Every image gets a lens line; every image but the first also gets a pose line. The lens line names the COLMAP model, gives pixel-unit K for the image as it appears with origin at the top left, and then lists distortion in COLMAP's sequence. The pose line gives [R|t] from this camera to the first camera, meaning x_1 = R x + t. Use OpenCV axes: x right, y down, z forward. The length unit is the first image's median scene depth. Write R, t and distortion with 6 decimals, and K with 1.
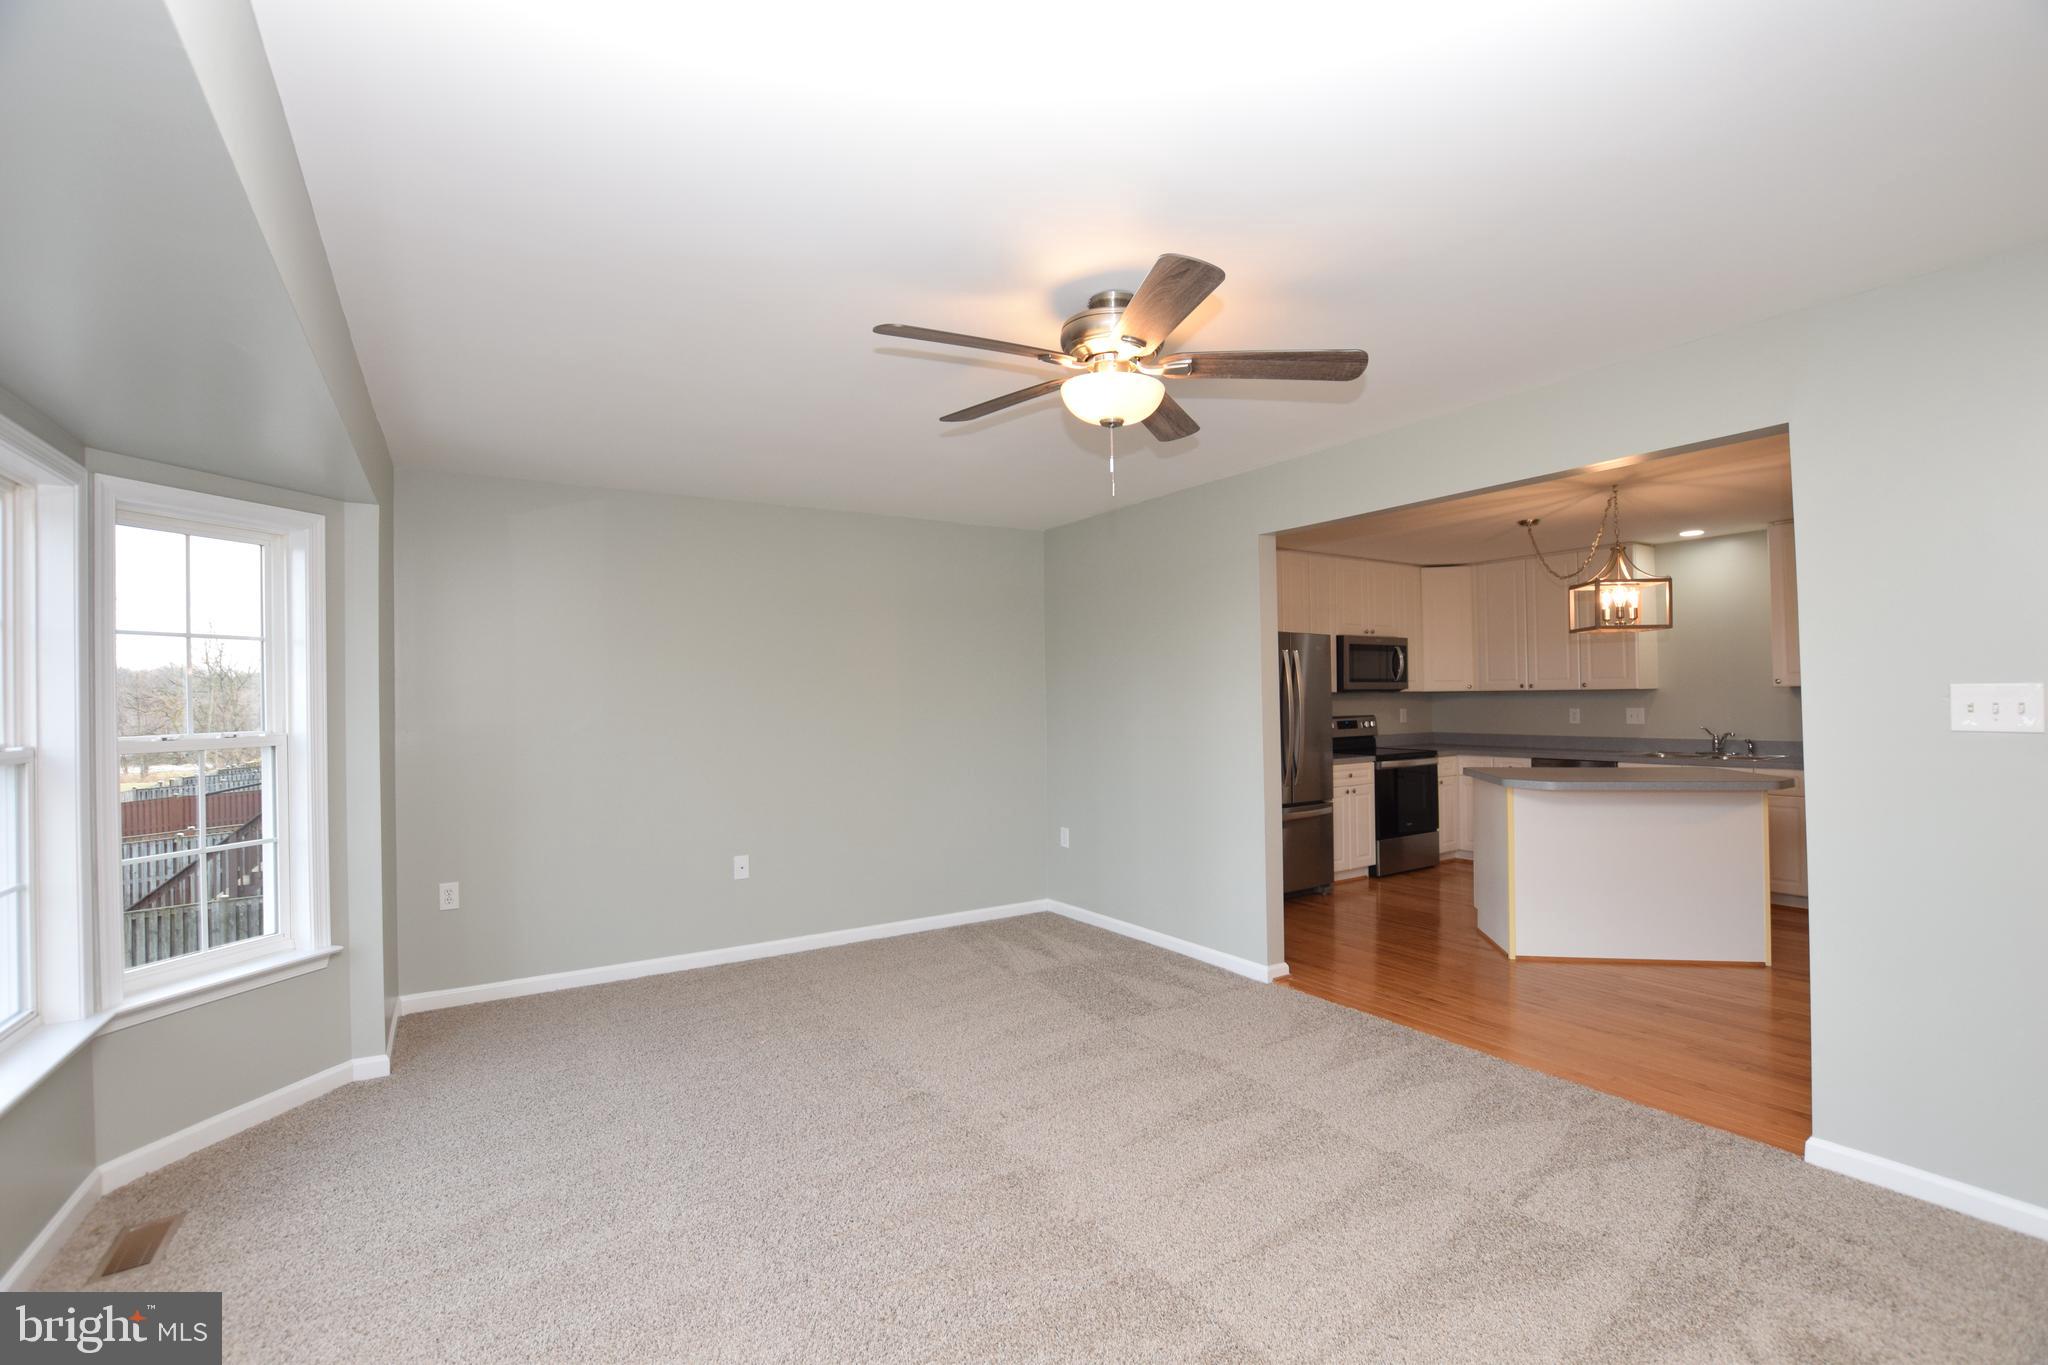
lens RADIAL K [[903.3, 0, 1031.1], [0, 903.3, 686.5], [0, 0, 1]] dist [-0.041370, 0.007056]
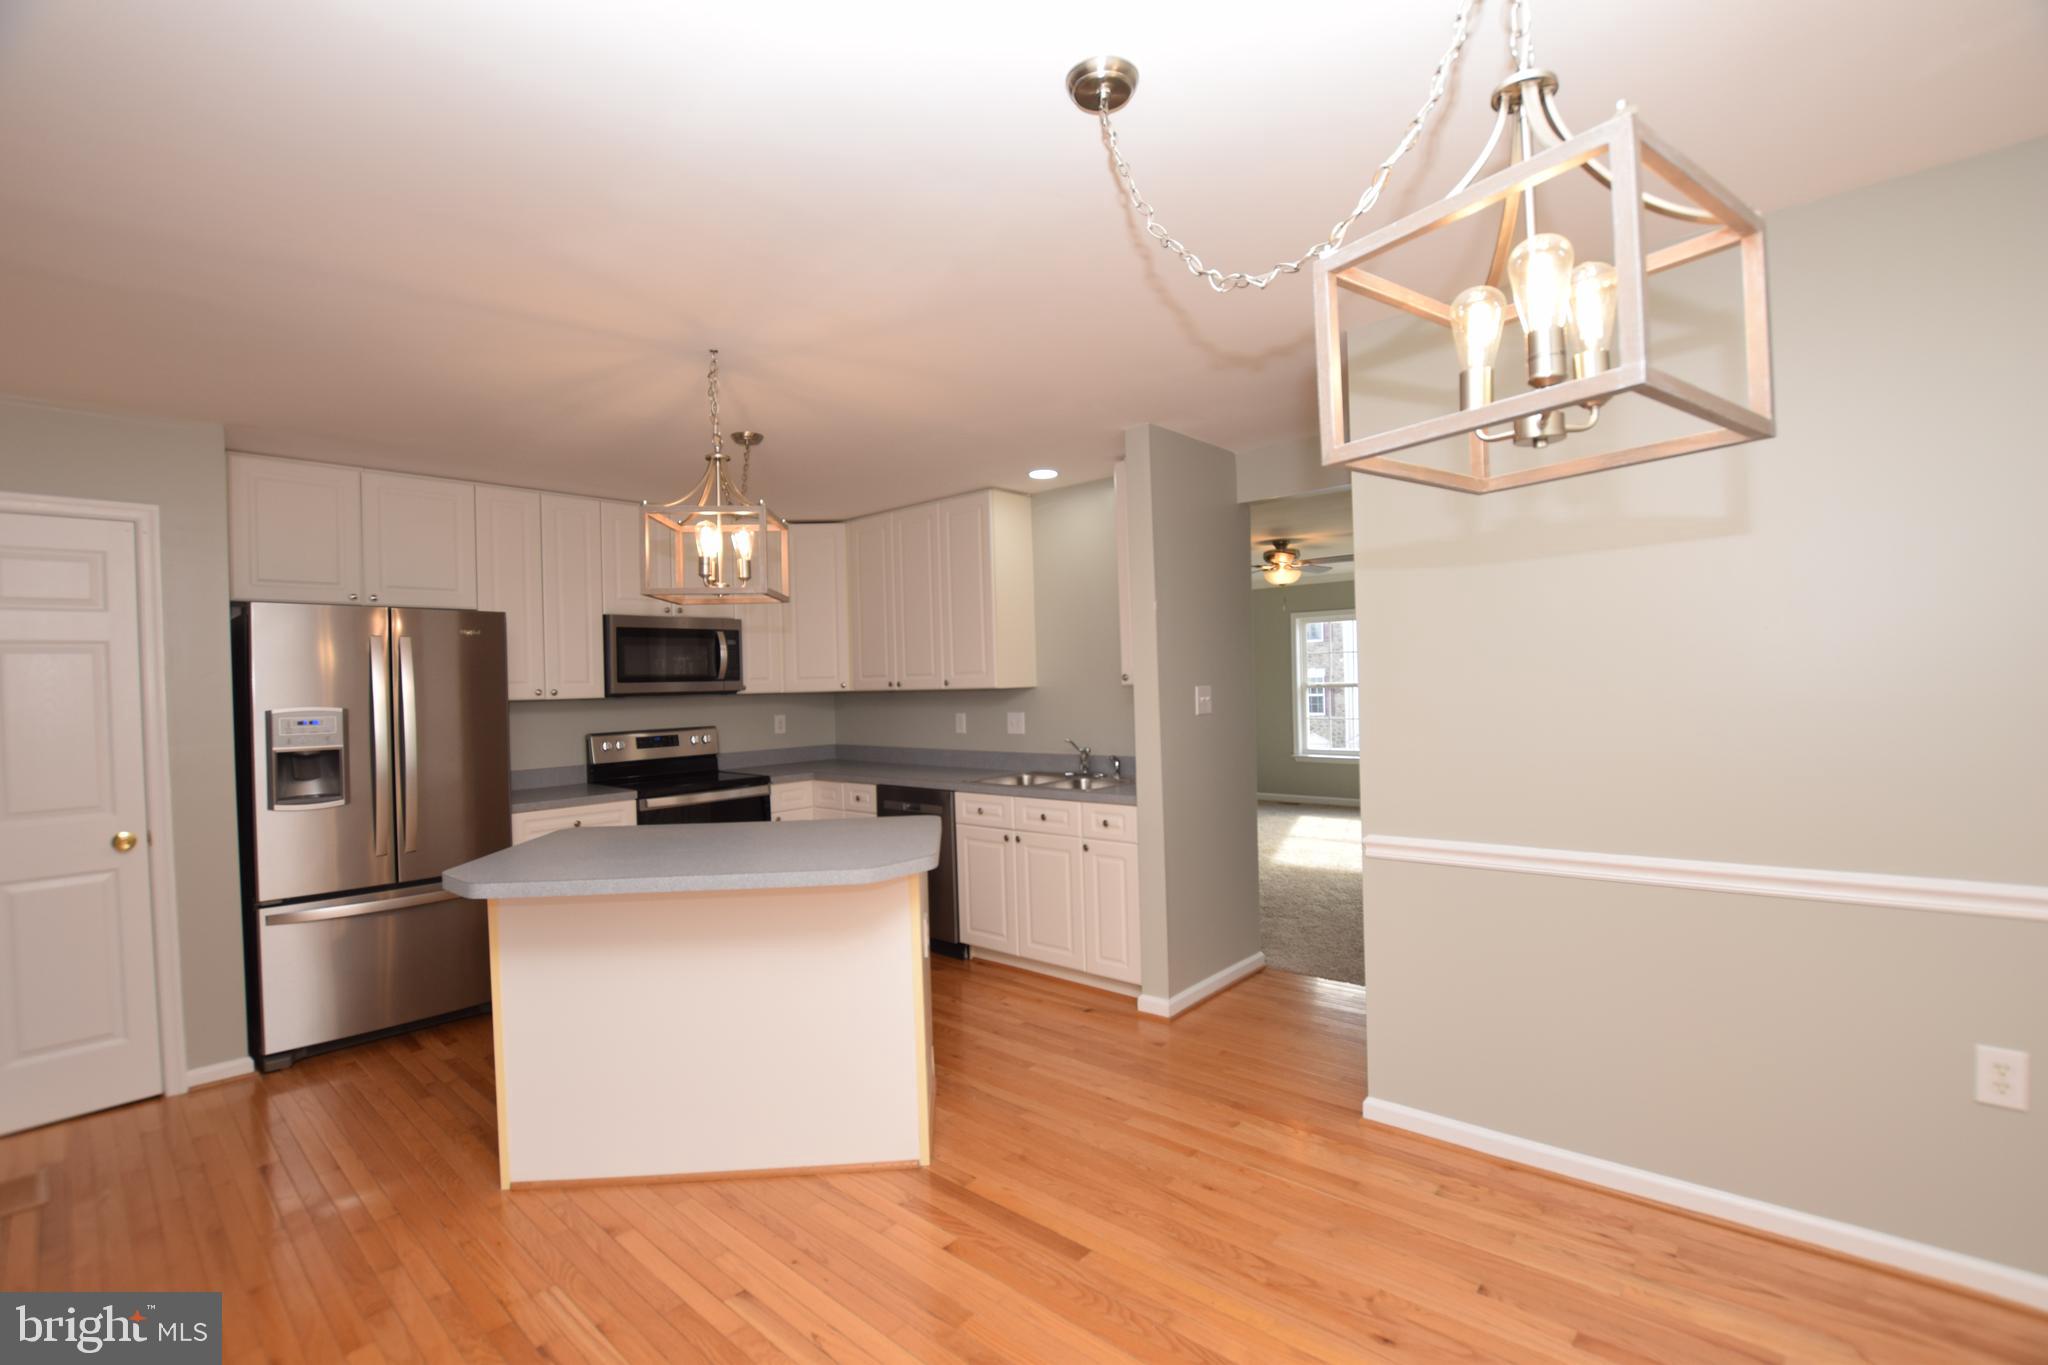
lens RADIAL K [[903.3, 0, 1031.1], [0, 903.3, 686.5], [0, 0, 1]] dist [-0.041370, 0.007056]
pose [[0.961992, -0.014276, 0.272704, 0.699940], [0.011355, 0.999860, 0.012287, -0.010333], [-0.272842, -0.008724, 0.962019, 0.376522]]
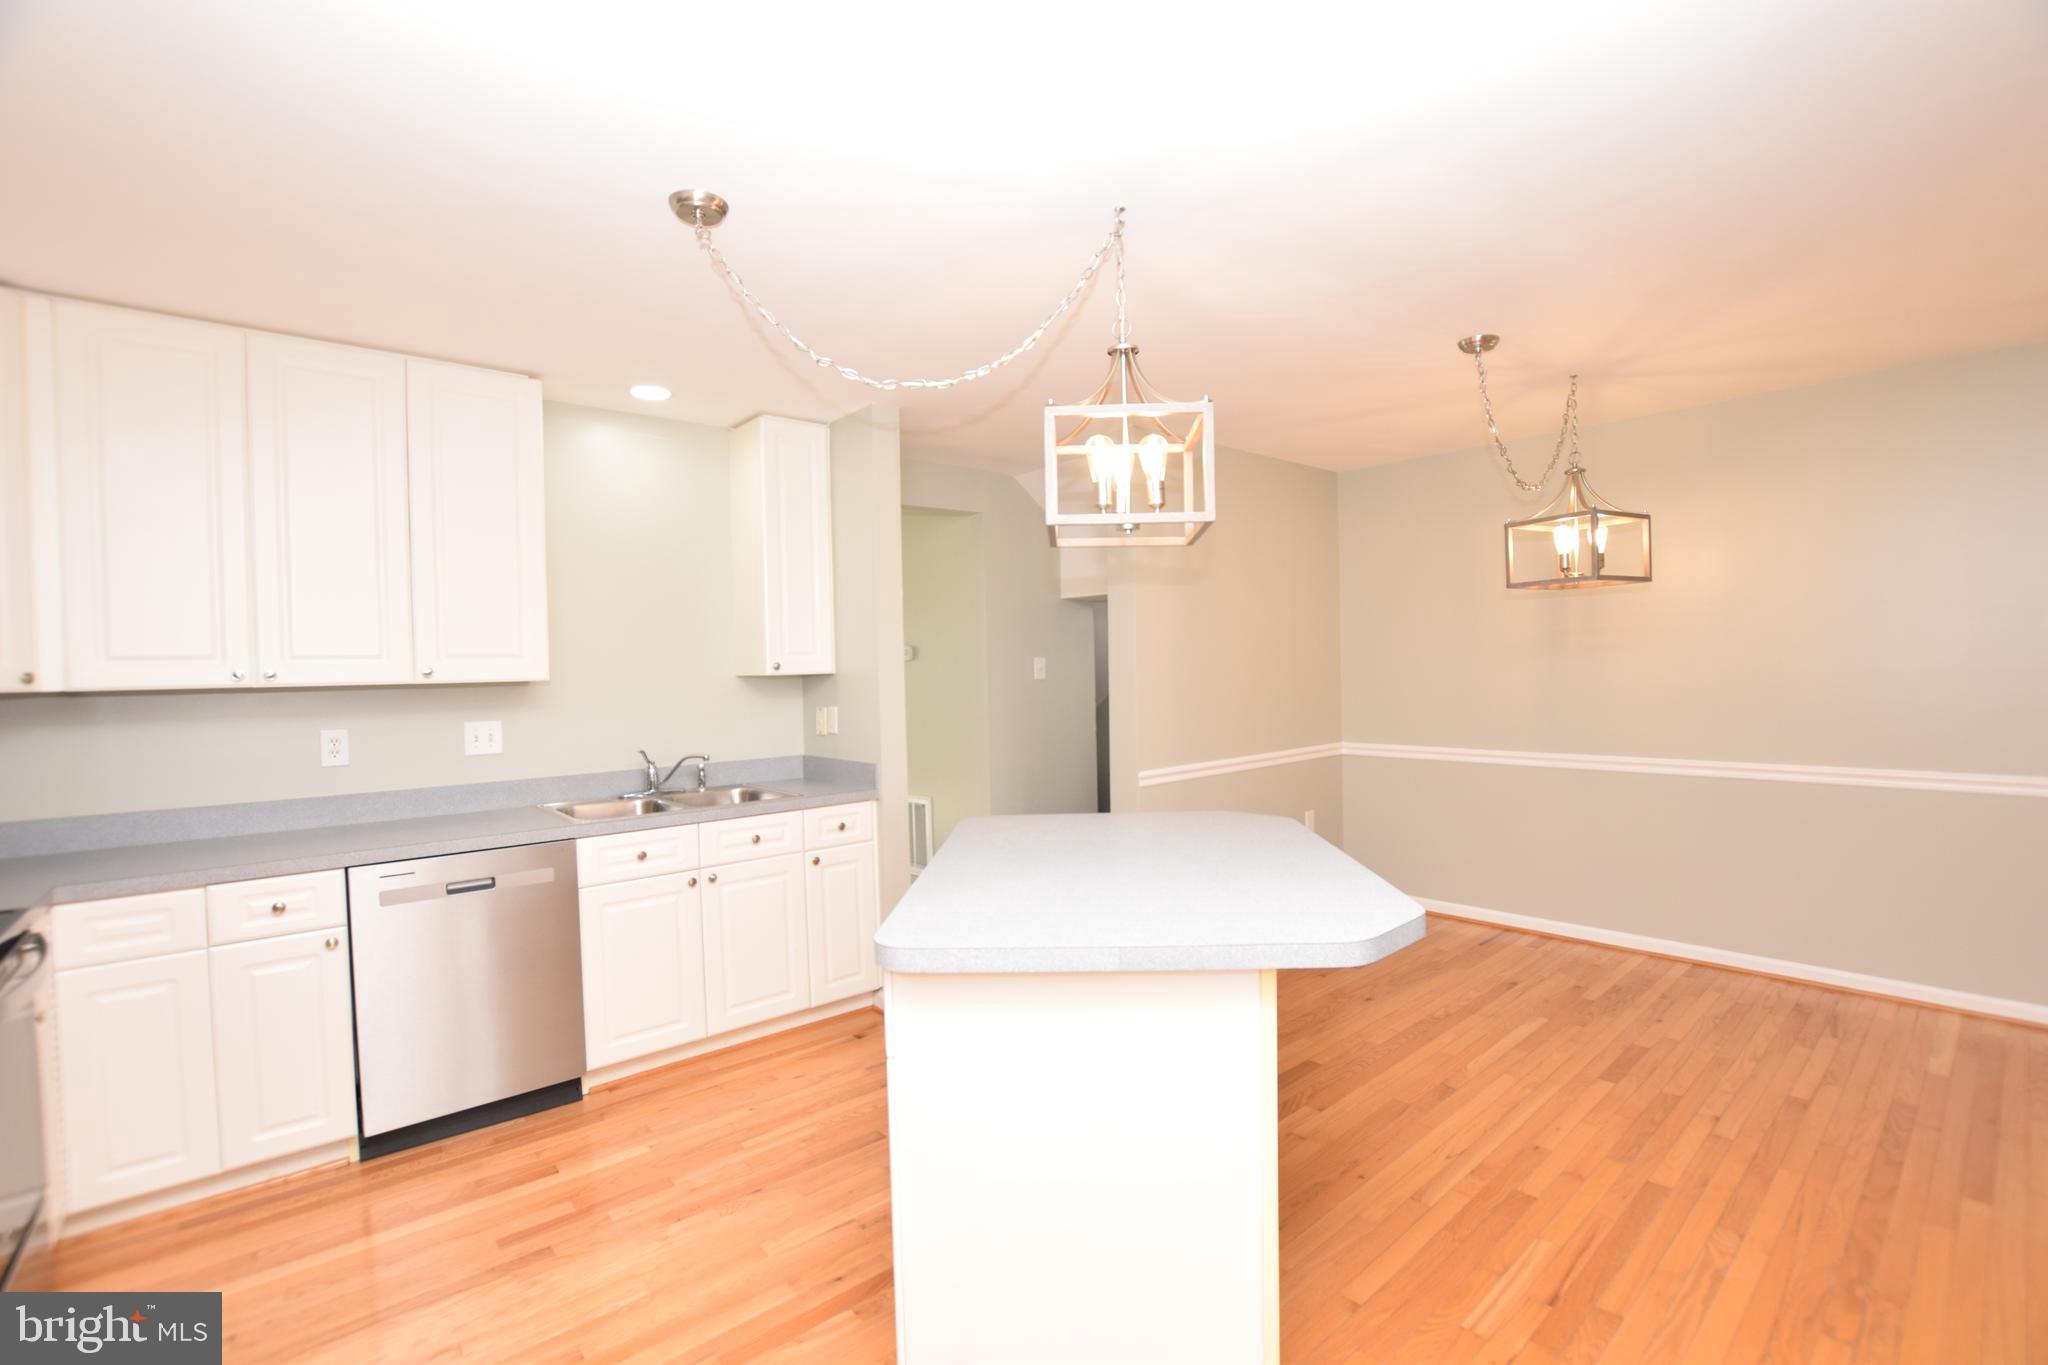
lens RADIAL K [[903.3, 0, 1031.1], [0, 903.3, 686.5], [0, 0, 1]] dist [-0.041370, 0.007056]
pose [[-0.147537, -0.003587, 0.989050, 0.224618], [0.011561, 0.999919, 0.005351, 0.008762], [-0.988989, 0.012224, -0.147484, 1.118581]]
